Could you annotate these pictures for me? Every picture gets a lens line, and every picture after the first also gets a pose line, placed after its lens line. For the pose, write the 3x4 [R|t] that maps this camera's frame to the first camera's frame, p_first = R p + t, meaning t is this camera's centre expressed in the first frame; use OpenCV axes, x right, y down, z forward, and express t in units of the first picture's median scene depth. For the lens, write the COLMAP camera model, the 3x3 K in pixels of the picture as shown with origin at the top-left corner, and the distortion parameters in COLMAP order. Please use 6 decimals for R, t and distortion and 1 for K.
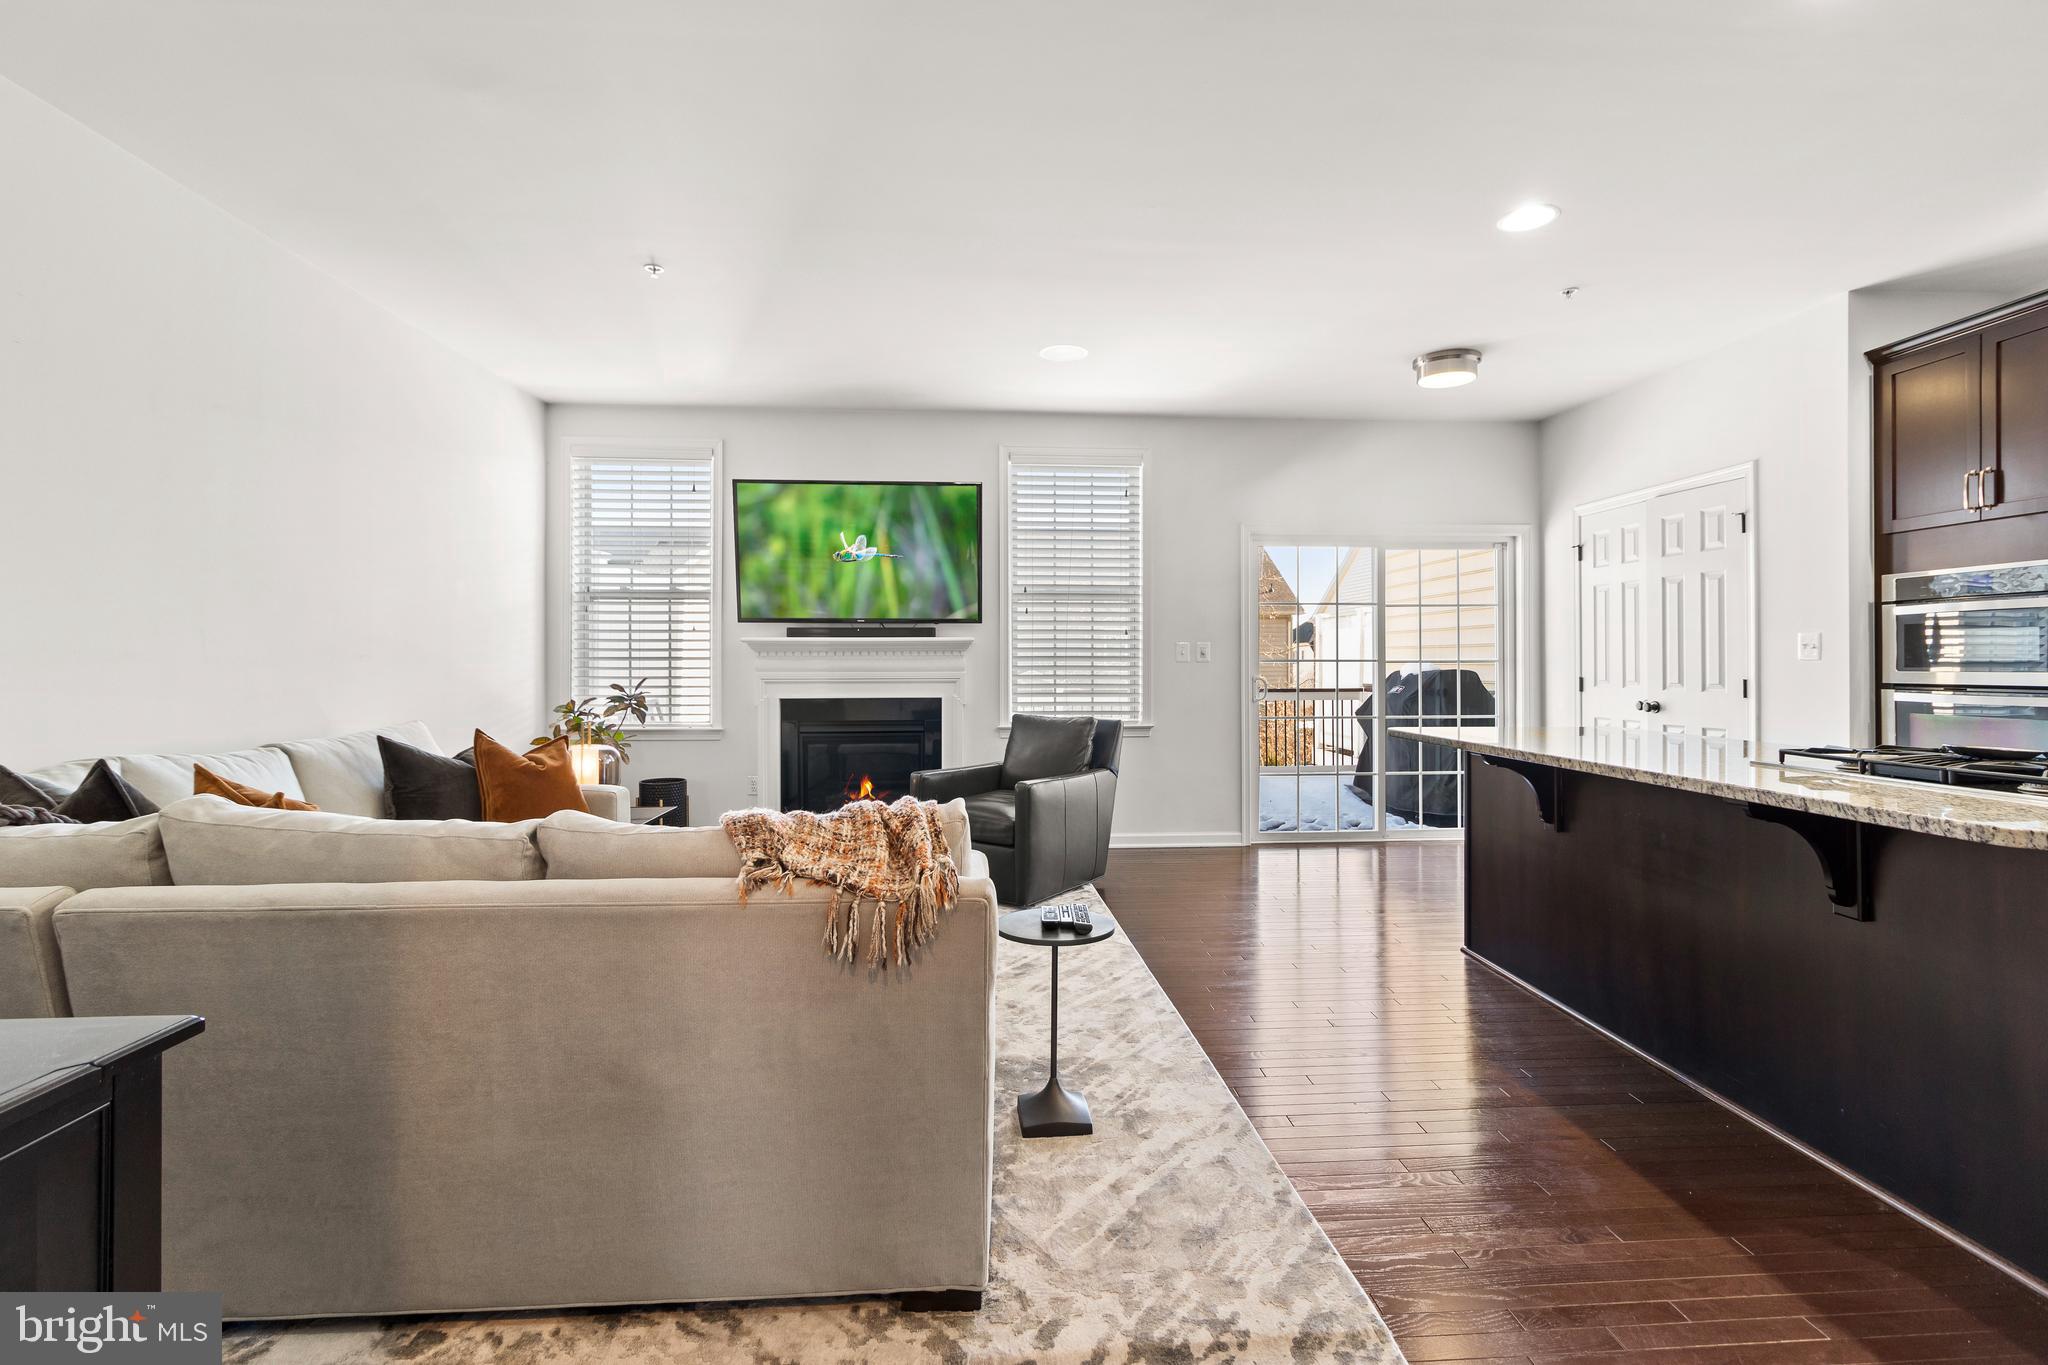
lens RADIAL K [[951.0, 0, 1033.3], [0, 951.0, 661.5], [0, 0, 1]] dist [0.002322, 0.000318]
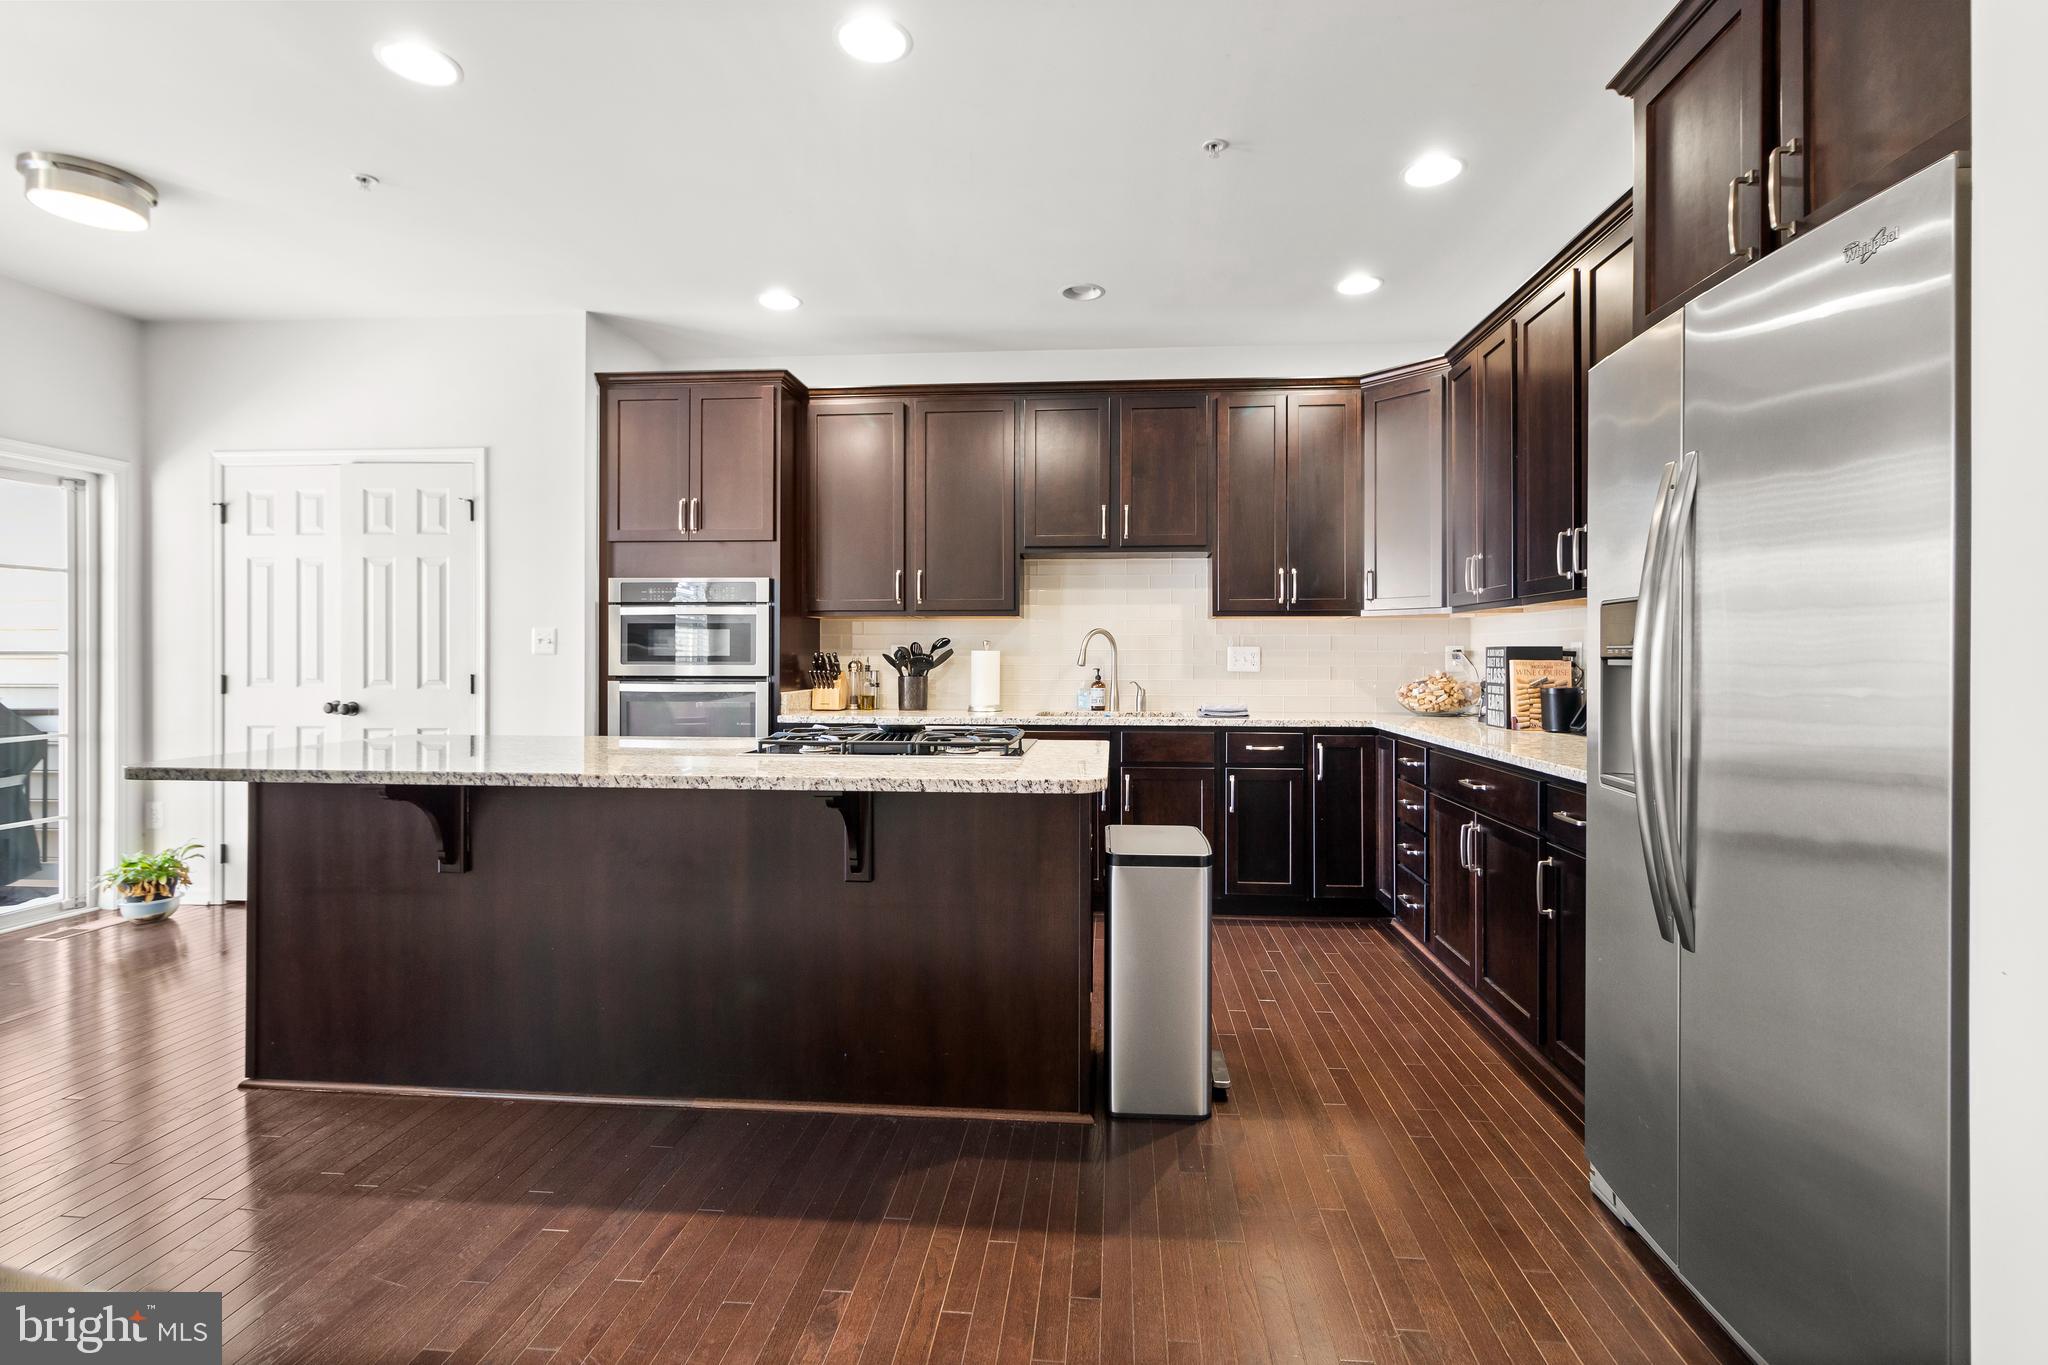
lens RADIAL K [[935.9, 0, 1048.8], [0, 935.9, 661.6], [0, 0, 1]] dist [0.000640, 0.000533]
pose [[0.137512, -0.002259, 0.990497, -0.105154], [-0.003727, 0.999989, 0.002798, 0.001332], [-0.990493, -0.004077, 0.137503, 0.303205]]
